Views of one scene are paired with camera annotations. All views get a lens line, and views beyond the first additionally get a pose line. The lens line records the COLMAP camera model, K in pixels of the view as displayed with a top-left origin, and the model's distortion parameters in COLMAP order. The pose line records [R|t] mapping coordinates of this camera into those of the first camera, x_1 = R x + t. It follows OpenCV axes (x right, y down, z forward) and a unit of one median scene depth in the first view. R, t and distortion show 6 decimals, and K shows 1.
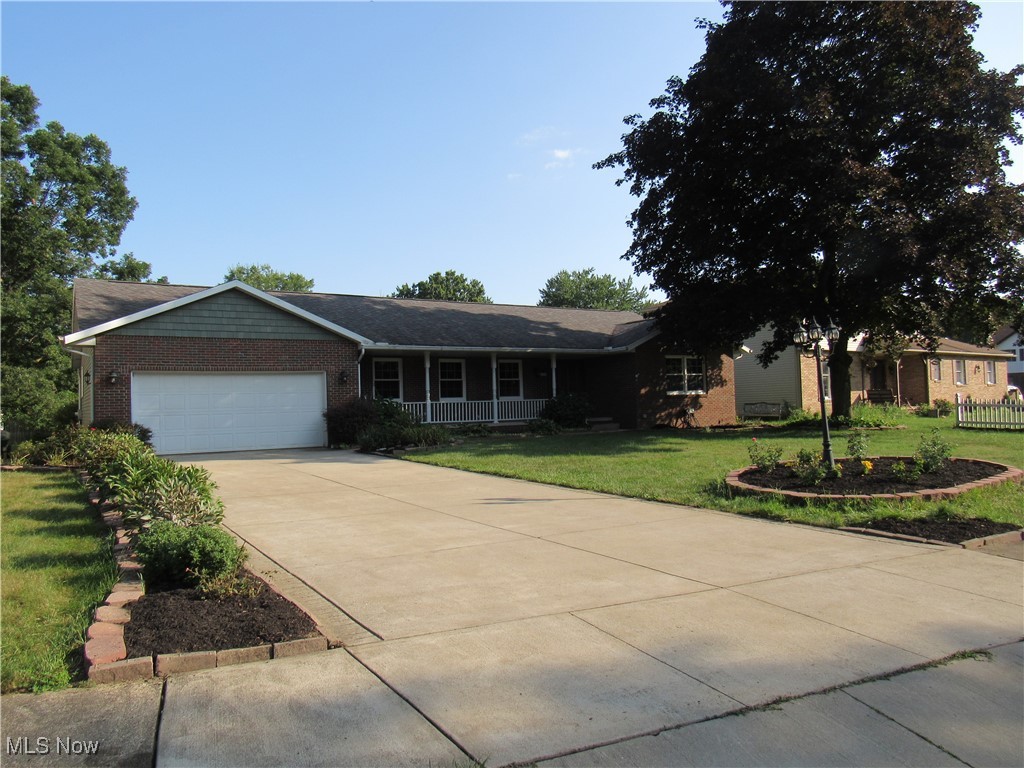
lens RADIAL K [[731.0, 0, 510.9], [0, 731.0, 363.7], [0, 0, 1]] dist [0.038448, 0.001186]
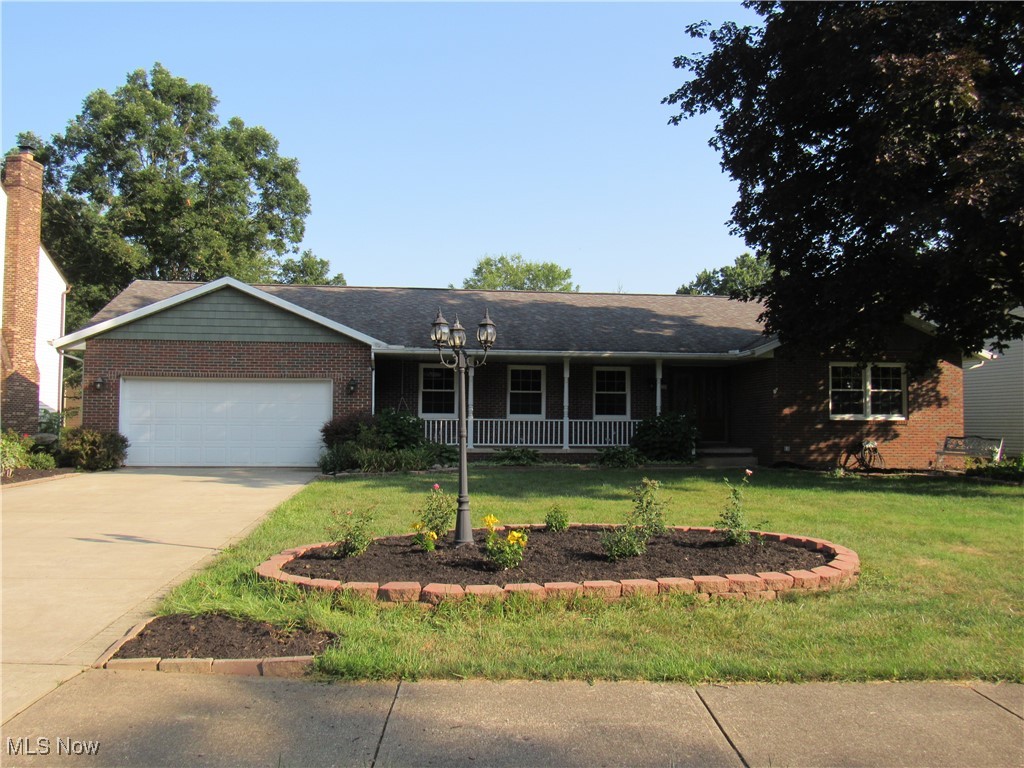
lens RADIAL K [[909.6, 0, 512.0], [0, 909.6, 384.0], [0, 0, 1]] dist [0.011476, 0.003900]
pose [[0.910830, 0.013341, -0.412566, 0.316017], [-0.007492, 0.999847, 0.015793, -0.002073], [0.412714, -0.011294, 0.910791, 0.102445]]
